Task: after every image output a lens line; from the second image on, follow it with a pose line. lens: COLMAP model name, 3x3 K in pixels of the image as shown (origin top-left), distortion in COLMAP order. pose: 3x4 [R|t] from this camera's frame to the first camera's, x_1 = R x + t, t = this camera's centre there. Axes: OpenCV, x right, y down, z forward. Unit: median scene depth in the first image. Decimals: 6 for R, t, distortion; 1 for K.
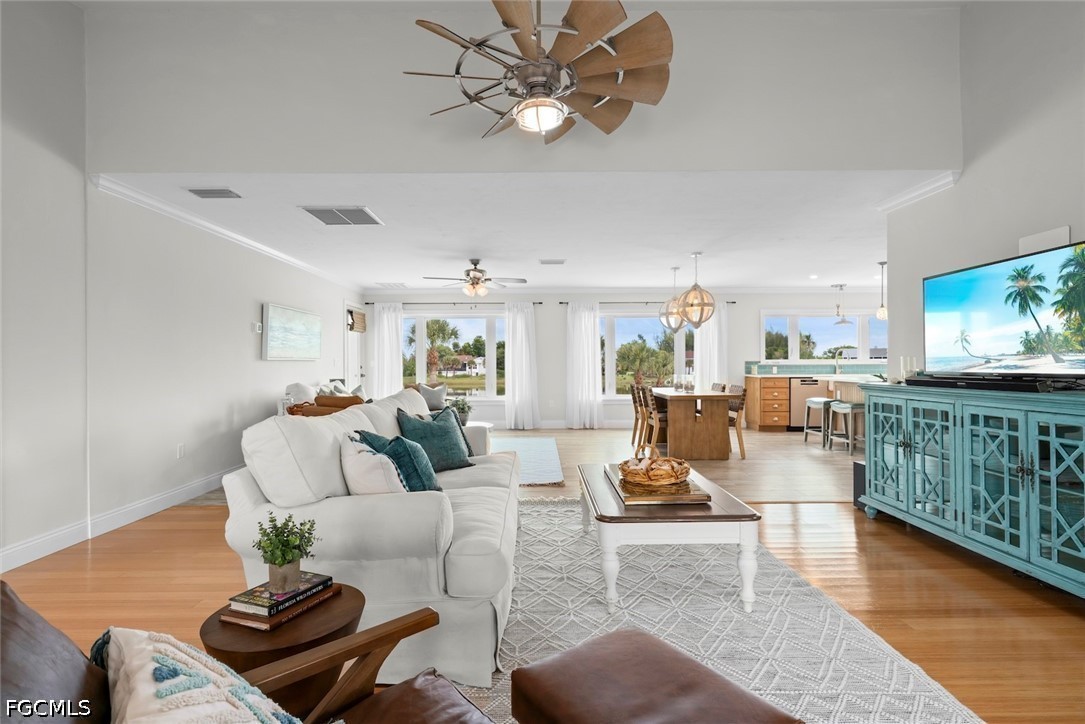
lens RADIAL K [[524.1, 0, 544.3], [0, 524.1, 361.3], [0, 0, 1]] dist [0.020275, -0.026300]
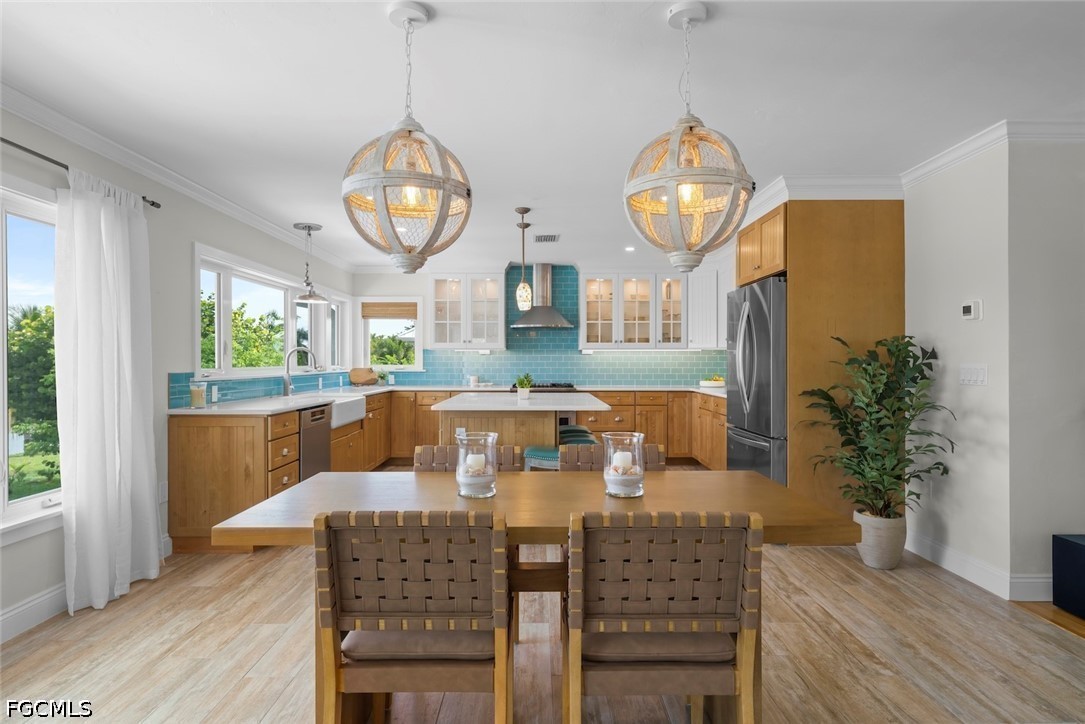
lens RADIAL K [[583.6, 0, 542.5], [0, 583.6, 362.0], [0, 0, 1]] dist [0.001501, 0.000071]
pose [[0.002567, 0.002485, 0.999994, -0.034698], [-0.001200, 0.999996, -0.002482, -0.010822], [-0.999996, -0.001194, 0.002570, 1.098007]]
